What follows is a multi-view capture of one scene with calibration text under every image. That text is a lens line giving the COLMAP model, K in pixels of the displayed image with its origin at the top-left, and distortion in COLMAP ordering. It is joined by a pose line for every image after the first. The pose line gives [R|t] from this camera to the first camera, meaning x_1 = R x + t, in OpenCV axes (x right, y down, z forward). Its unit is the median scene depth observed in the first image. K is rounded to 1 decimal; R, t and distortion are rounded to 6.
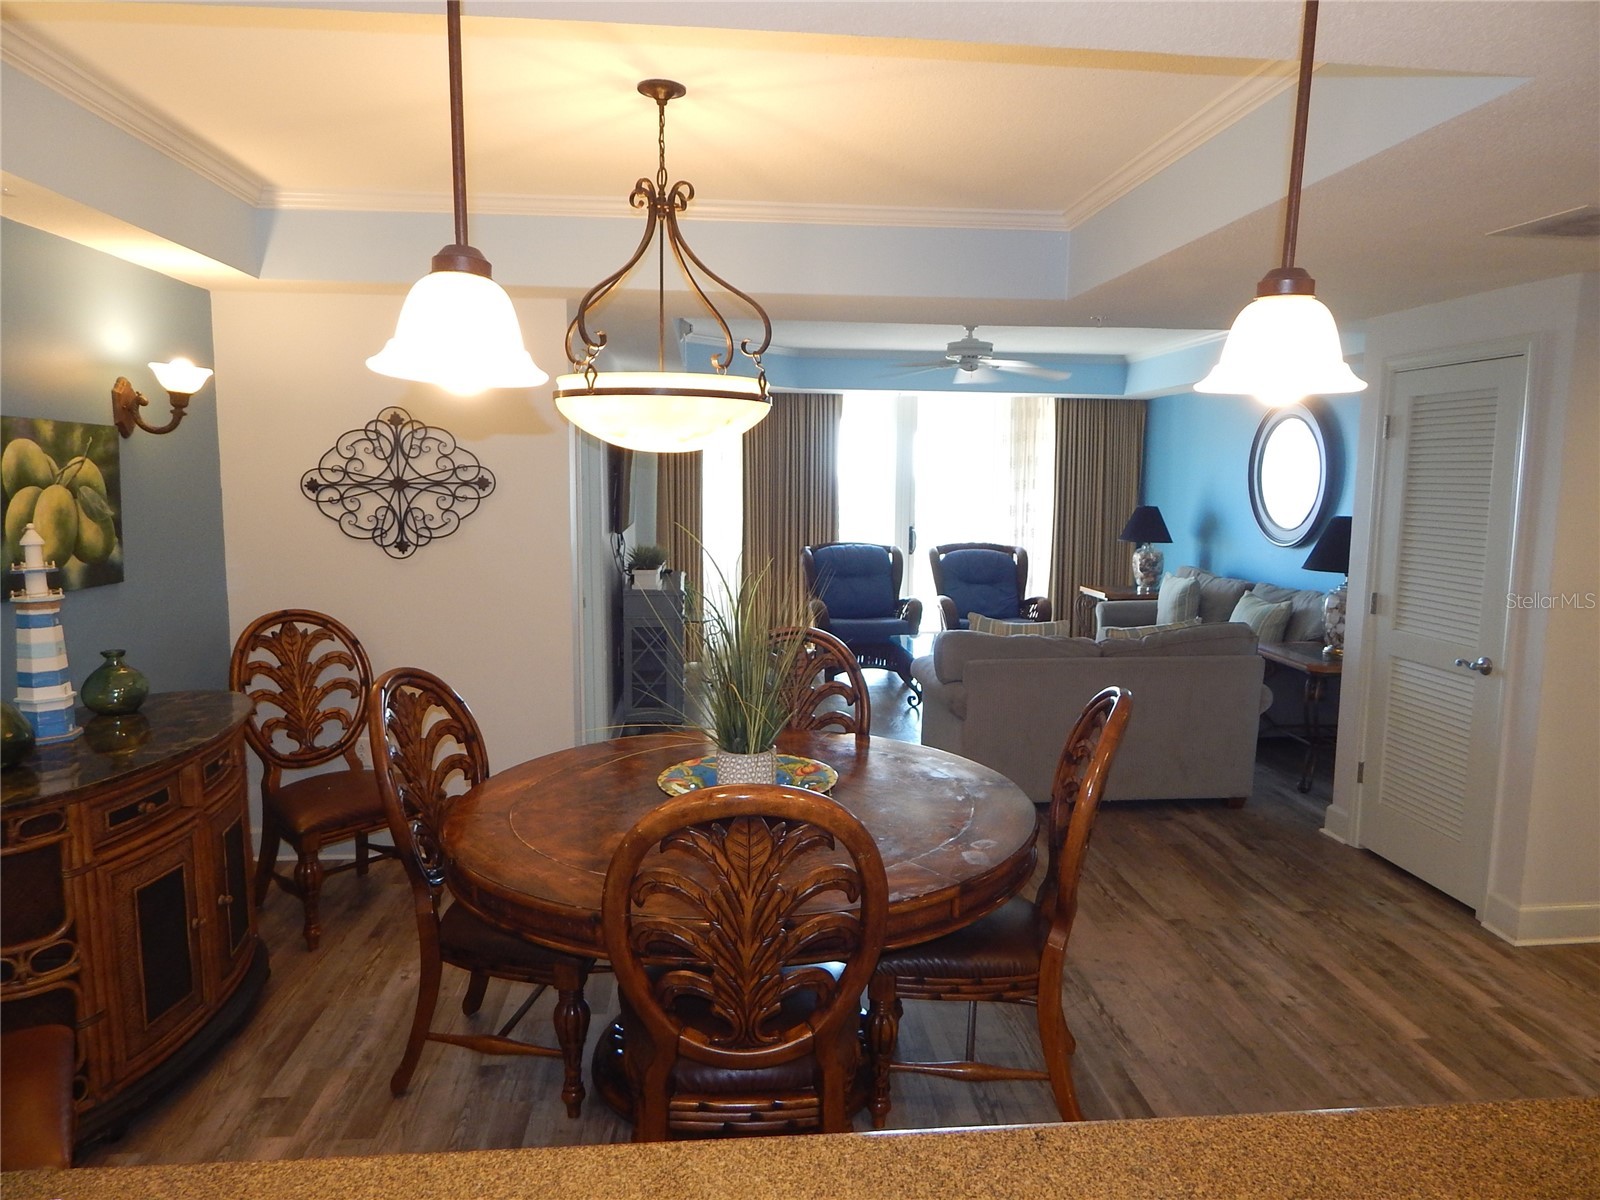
lens RADIAL K [[1049.3, 0, 803.8], [0, 1049.3, 597.7], [0, 0, 1]] dist [-0.000258, -0.005876]
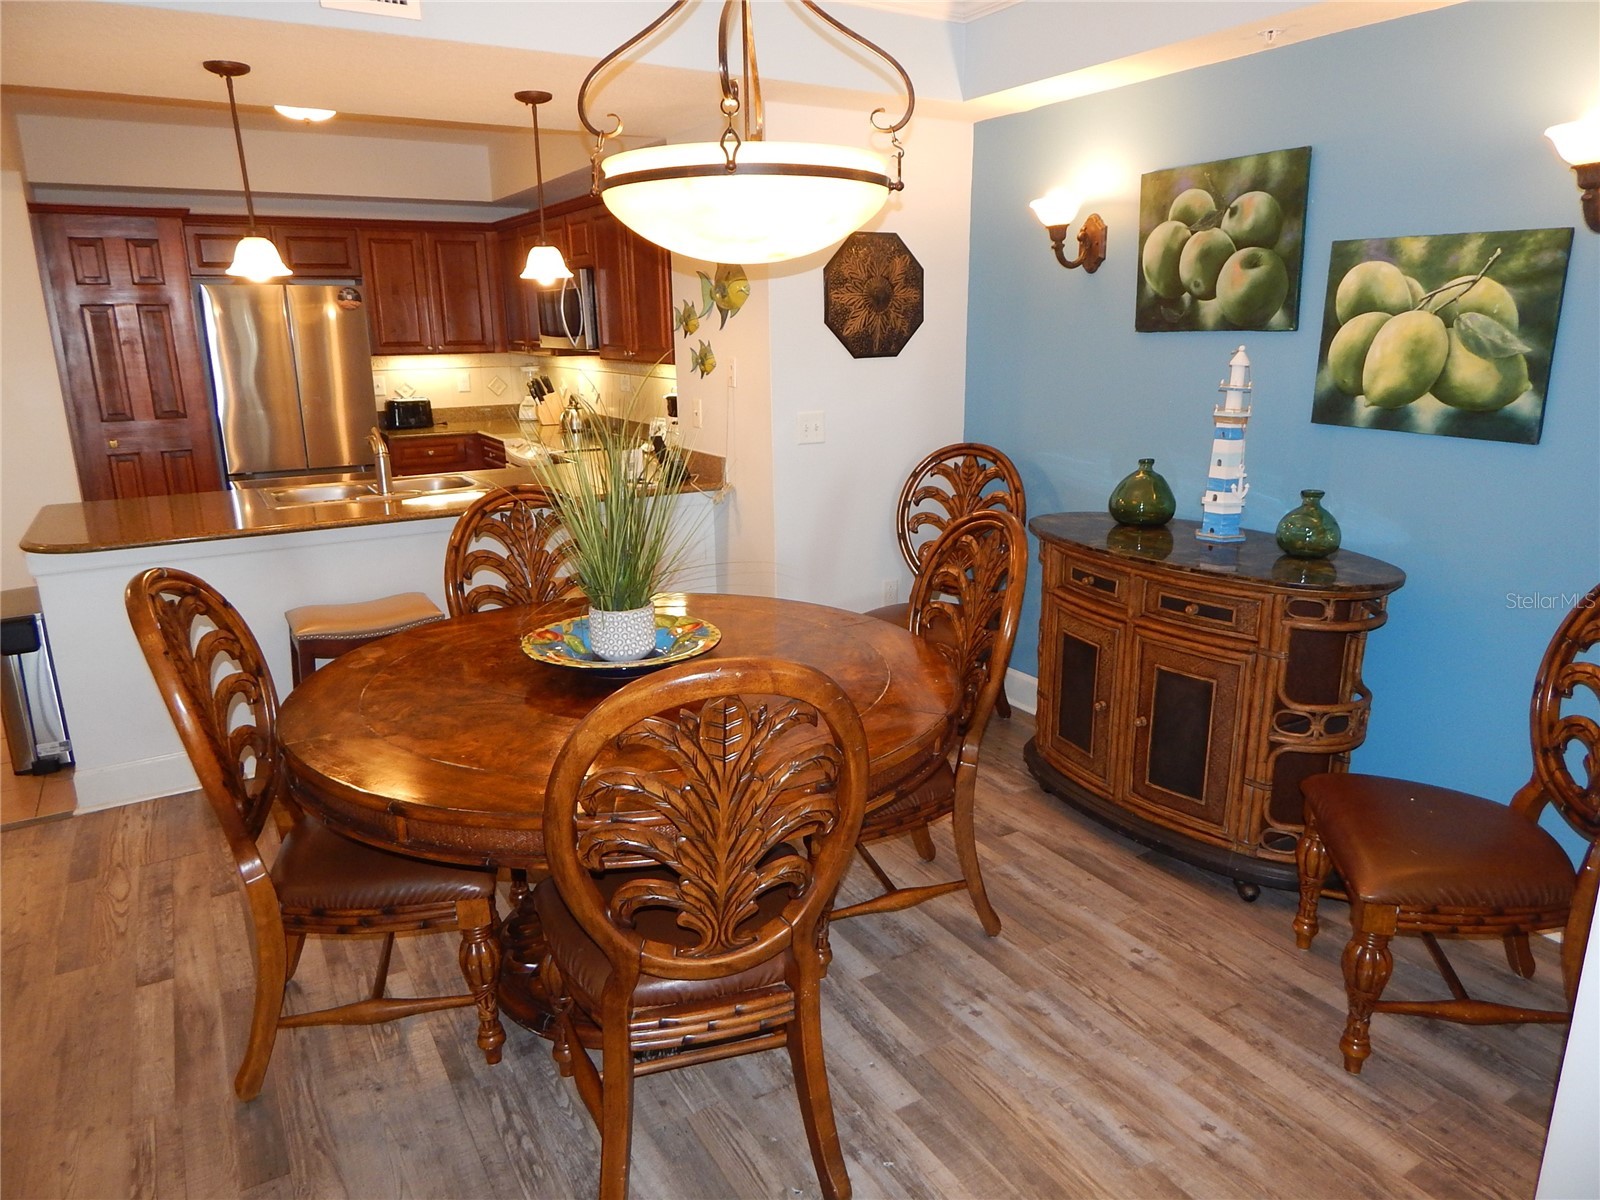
lens RADIAL K [[1032.4, 0, 800.0], [0, 1032.4, 600.0], [0, 0, 1]] dist [-0.008236, -0.004277]
pose [[-0.897315, 0.114706, -0.426225, 0.119566], [-0.050103, 0.932931, 0.356551, -0.119757], [0.438537, 0.341294, -0.831386, 1.158073]]
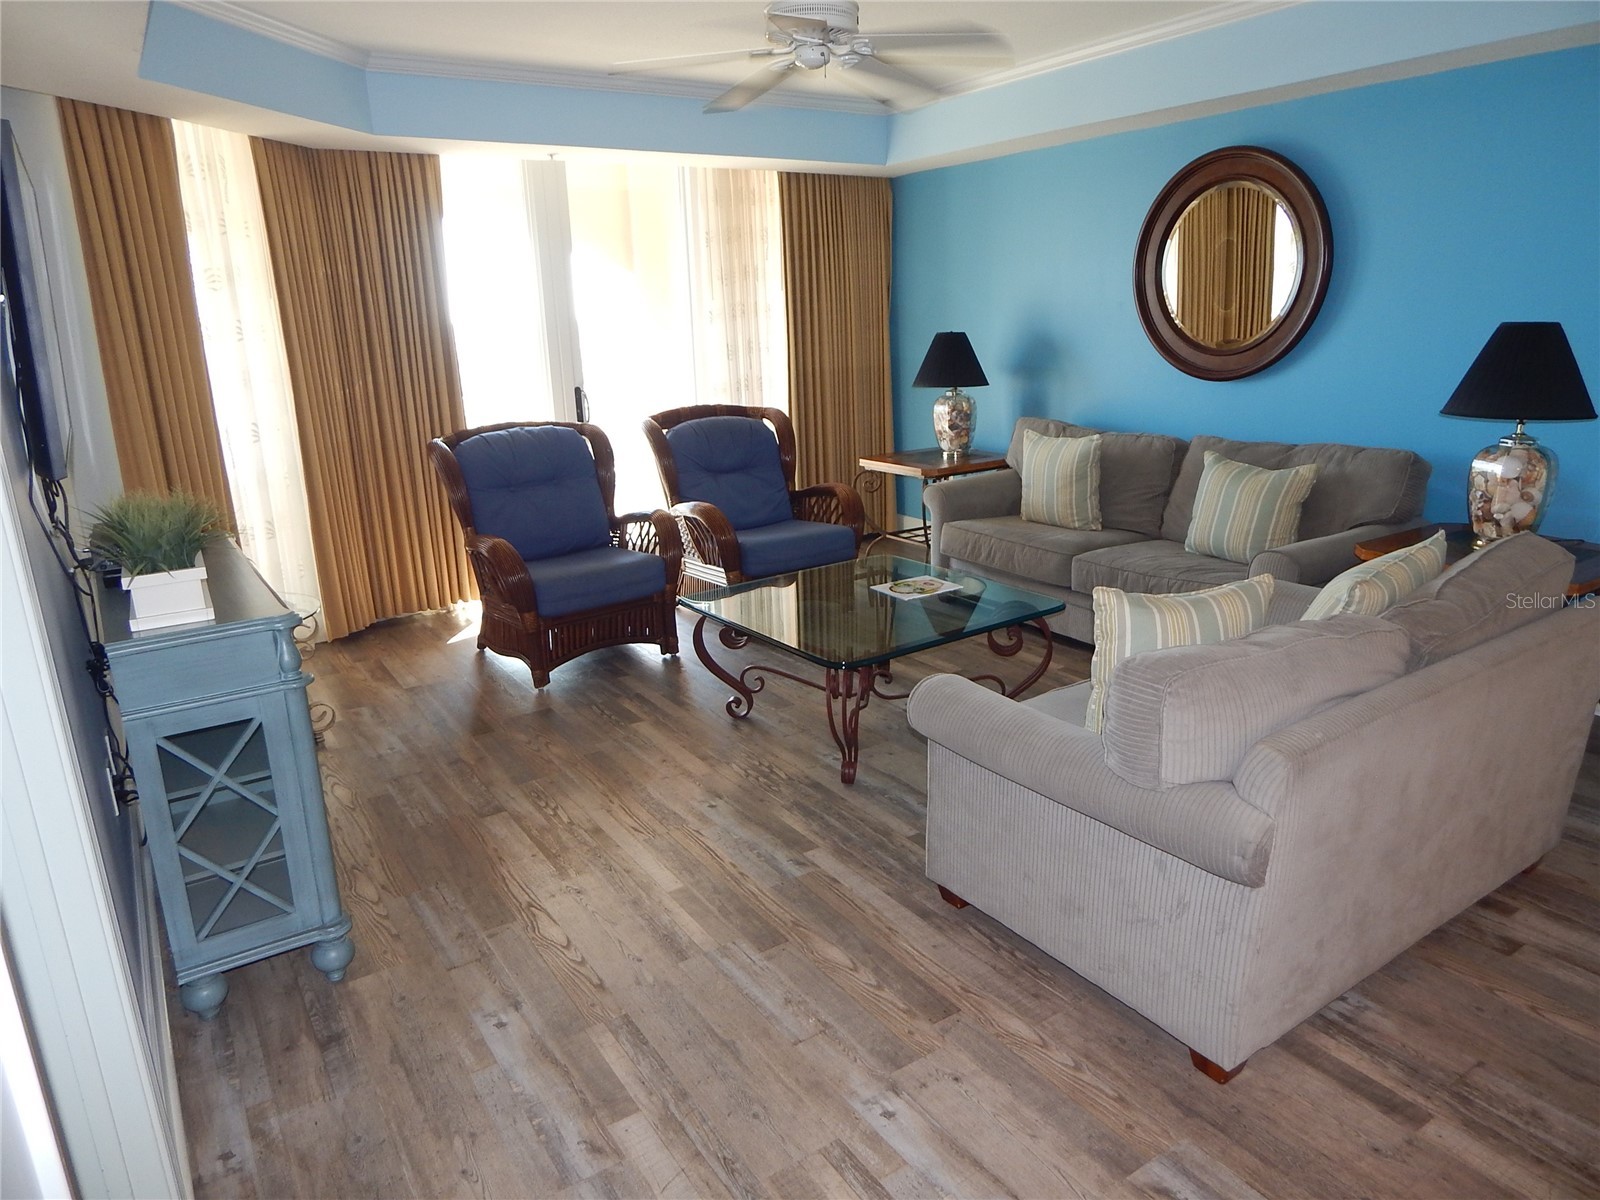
lens RADIAL K [[1049.3, 0, 803.8], [0, 1049.3, 597.7], [0, 0, 1]] dist [-0.000258, -0.005876]
pose [[0.882099, -0.162011, 0.442328, -0.174272], [0.097053, 0.981356, 0.165896, -0.082081], [-0.460958, -0.103407, 0.881376, 0.864667]]
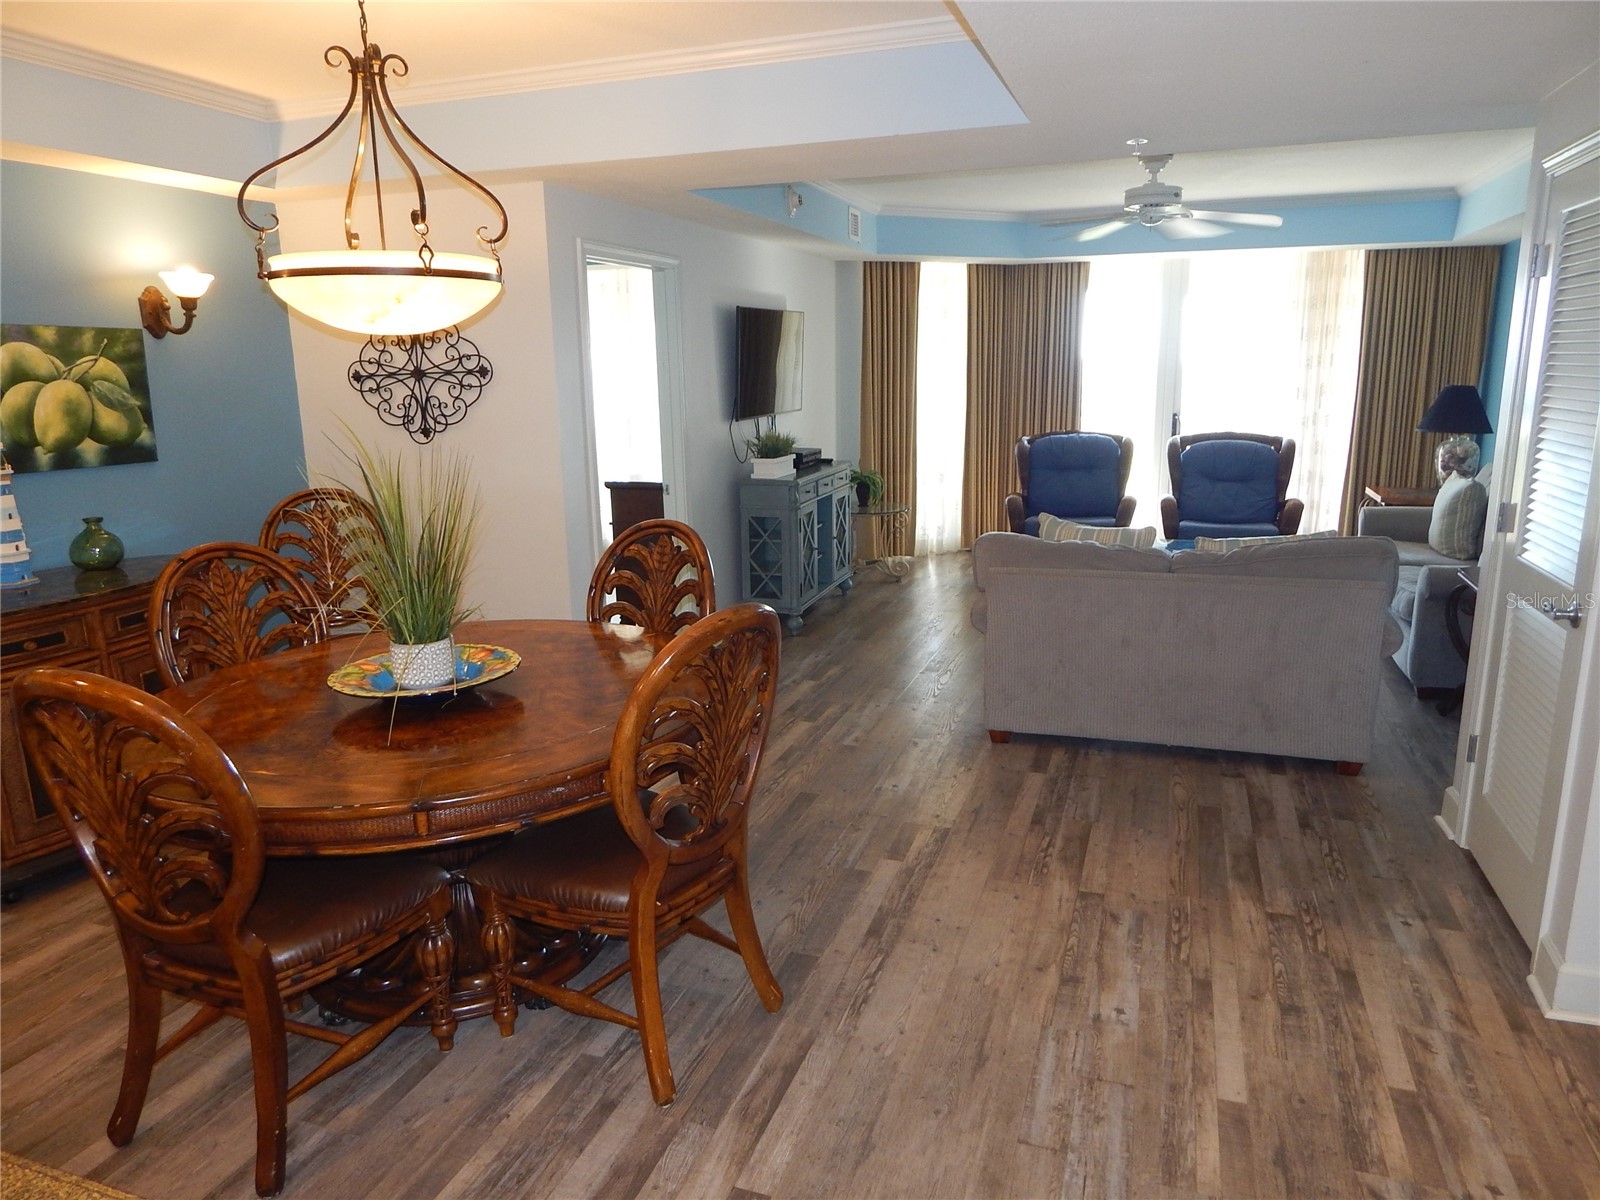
lens RADIAL K [[1049.3, 0, 803.8], [0, 1049.3, 597.7], [0, 0, 1]] dist [-0.000258, -0.005876]
pose [[0.910861, 0.066907, -0.407253, 0.428643], [-0.024482, 0.993793, 0.108514, -0.006525], [0.411986, -0.088871, 0.906846, 0.165856]]
